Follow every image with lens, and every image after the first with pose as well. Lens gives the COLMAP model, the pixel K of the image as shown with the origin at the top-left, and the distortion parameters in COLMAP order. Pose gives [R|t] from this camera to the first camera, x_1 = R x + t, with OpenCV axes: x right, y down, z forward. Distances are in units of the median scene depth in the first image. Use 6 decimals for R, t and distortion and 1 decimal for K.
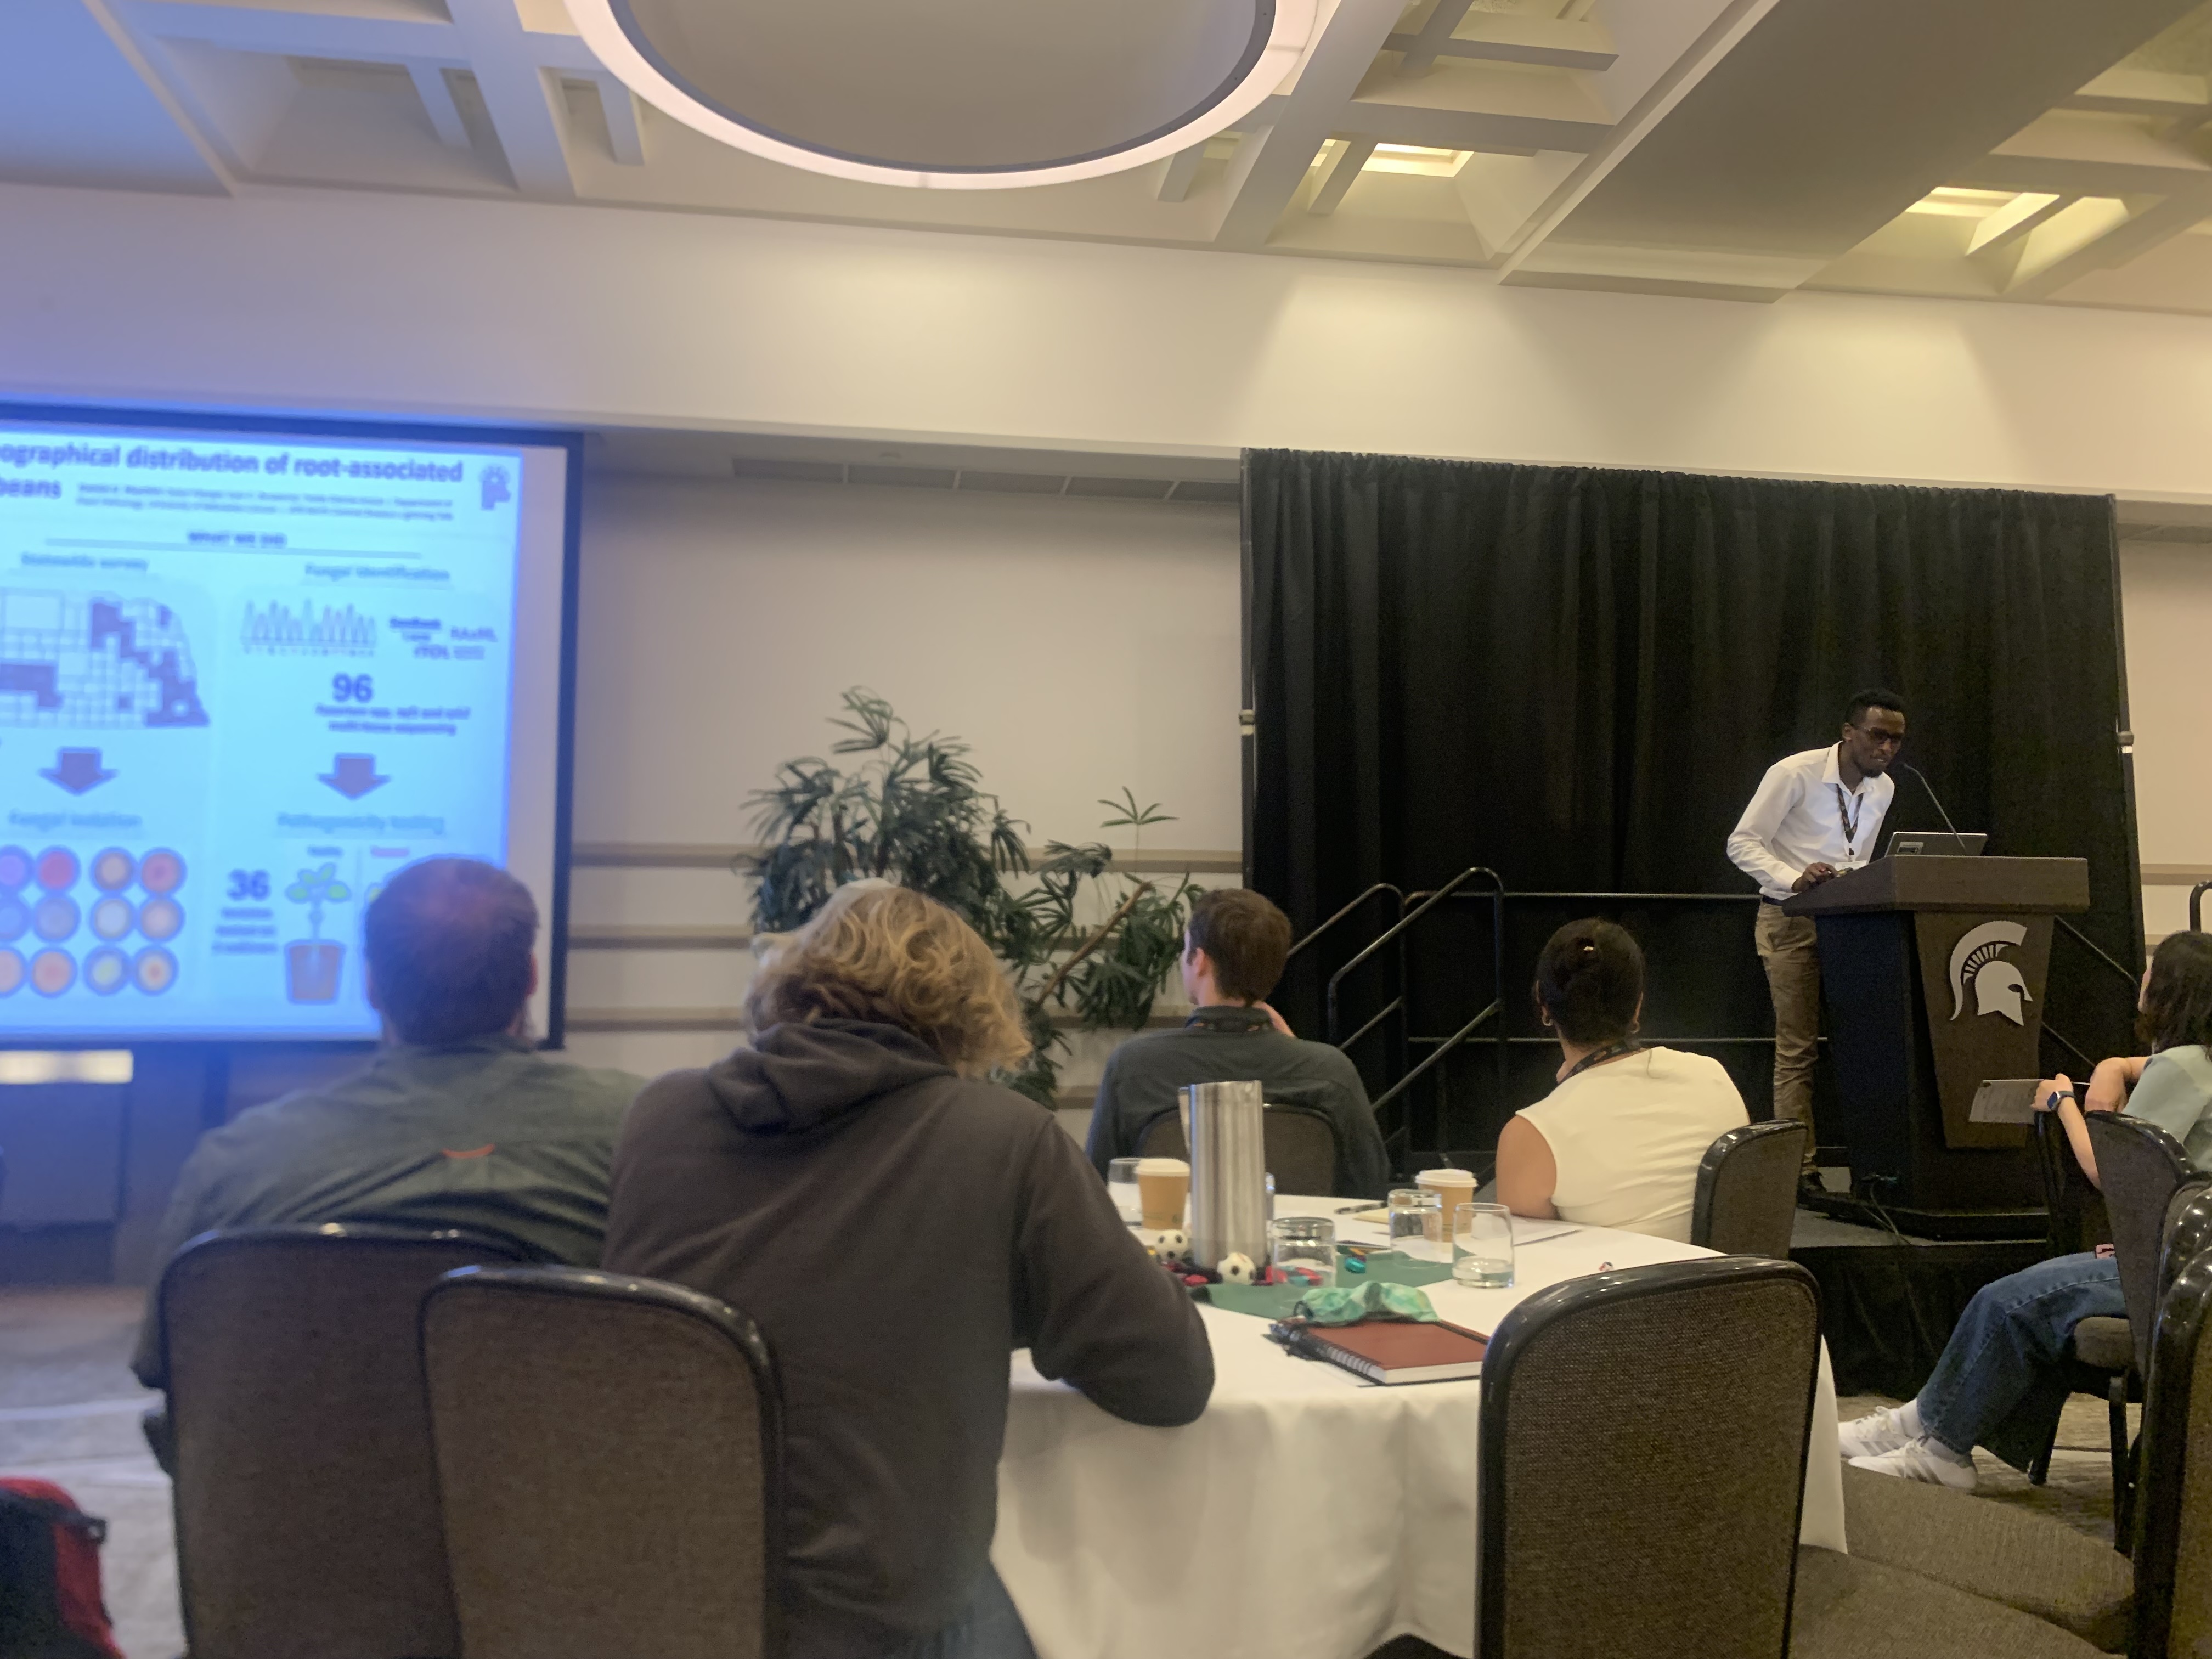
lens RADIAL K [[1688.6, 0, 1101.5], [0, 1688.6, 834.8], [0, 0, 1]] dist [-0.002378, -0.005975]
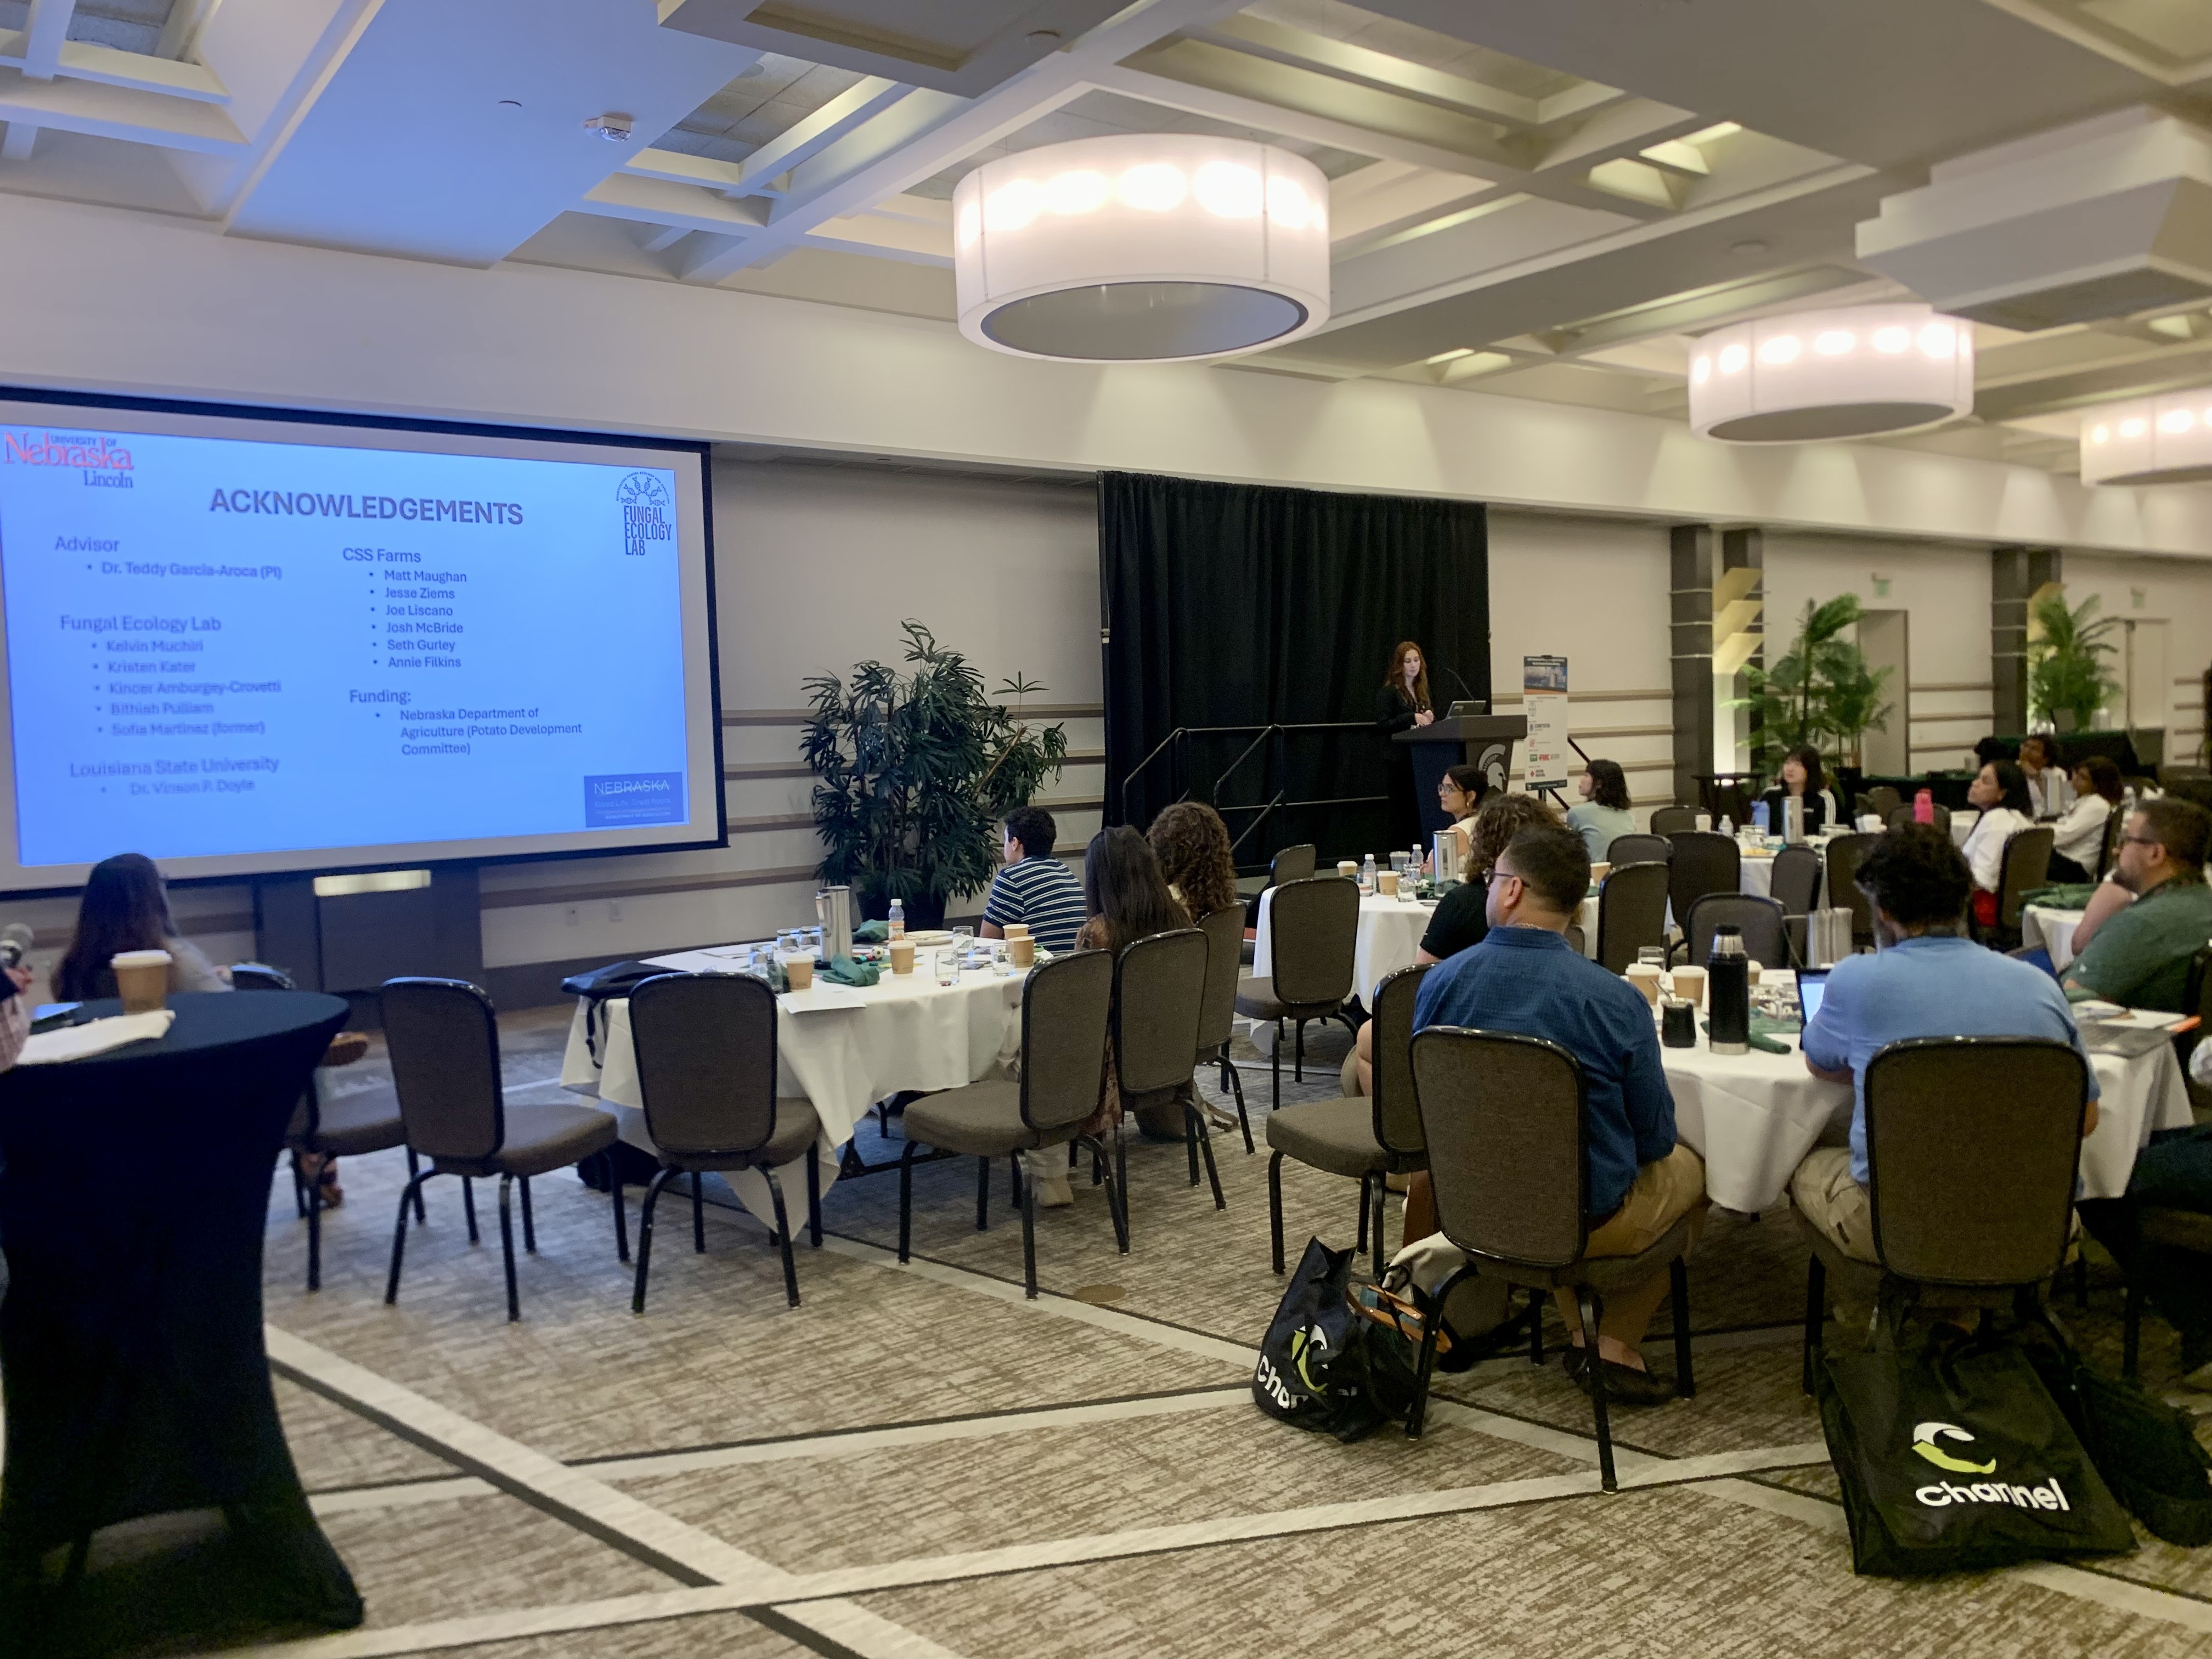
lens RADIAL K [[1688.6, 0, 1101.5], [0, 1688.6, 834.8], [0, 0, 1]] dist [-0.002378, -0.005975]
pose [[0.886089, -0.060293, 0.459577, -0.686191], [-0.006435, 0.989808, 0.142262, -0.104420], [-0.463471, -0.129014, 0.876670, -0.508928]]
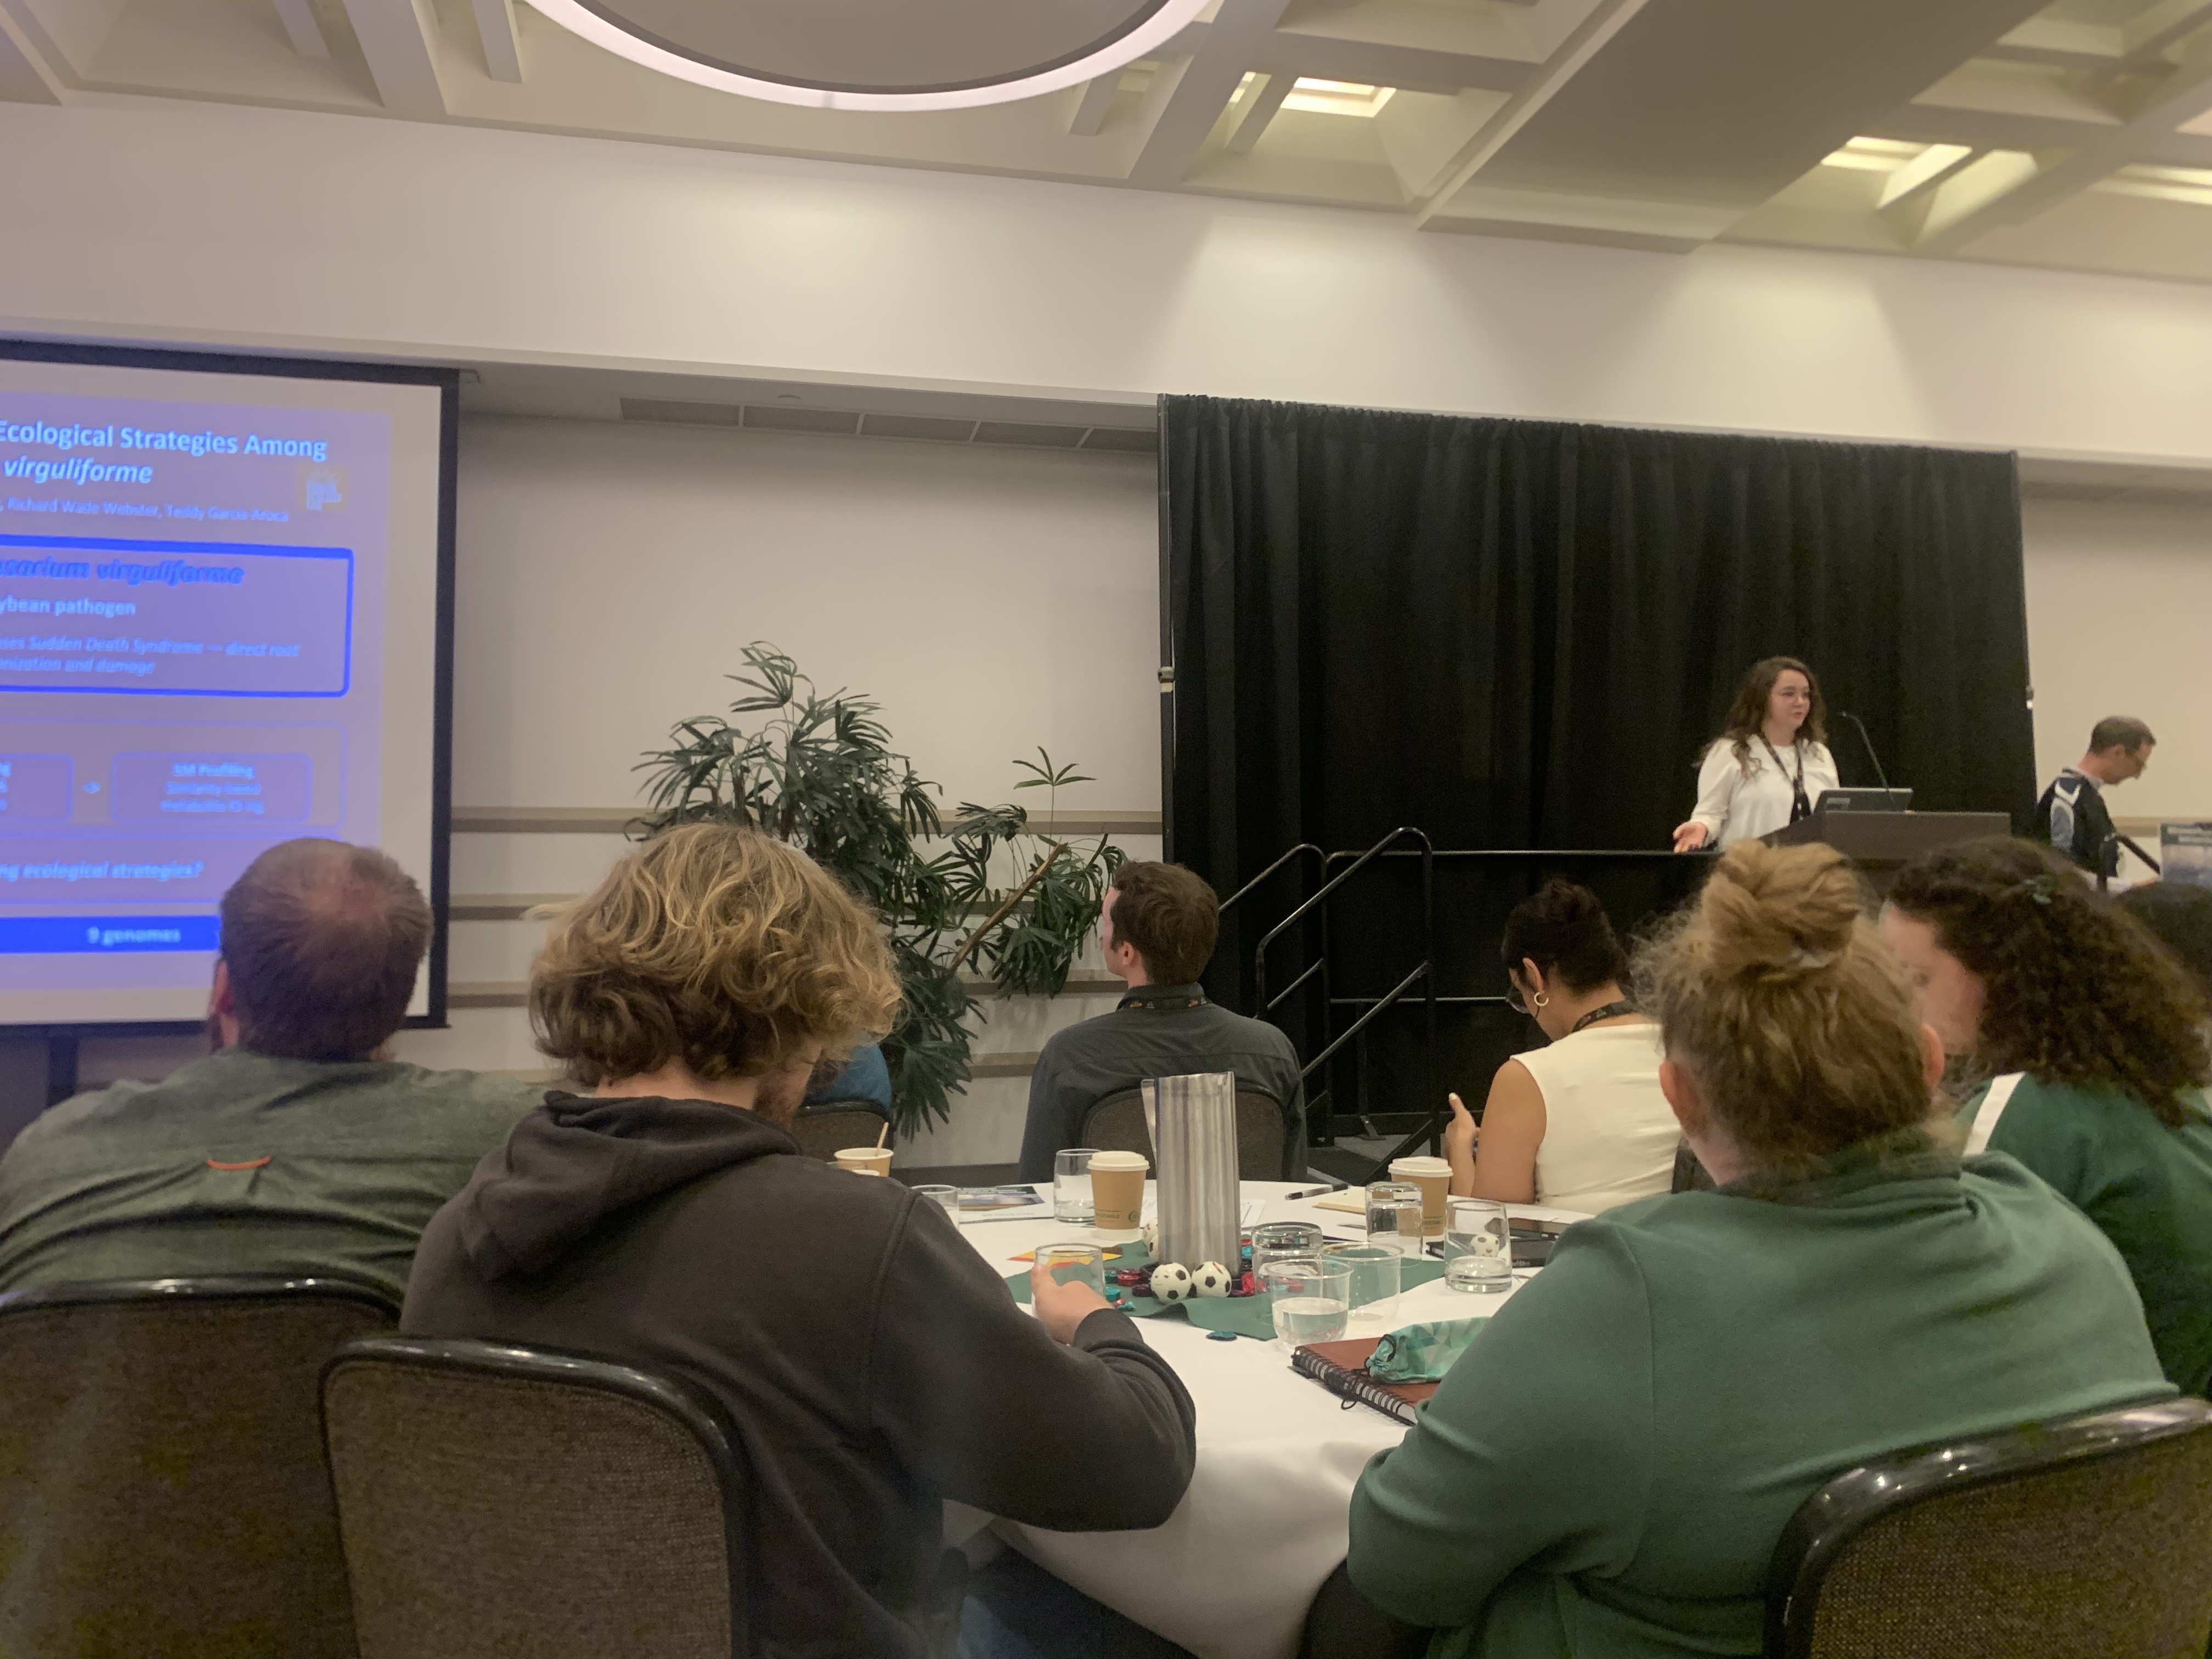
lens RADIAL K [[1671.1, 0, 1113.4], [0, 1671.1, 823.2], [0, 0, 1]] dist [0.004933, 0.001890]
pose [[0.996908, -0.007885, 0.078177, -0.019351], [0.006118, 0.999721, 0.022815, -0.005679], [-0.078335, -0.022267, 0.996678, 0.042019]]
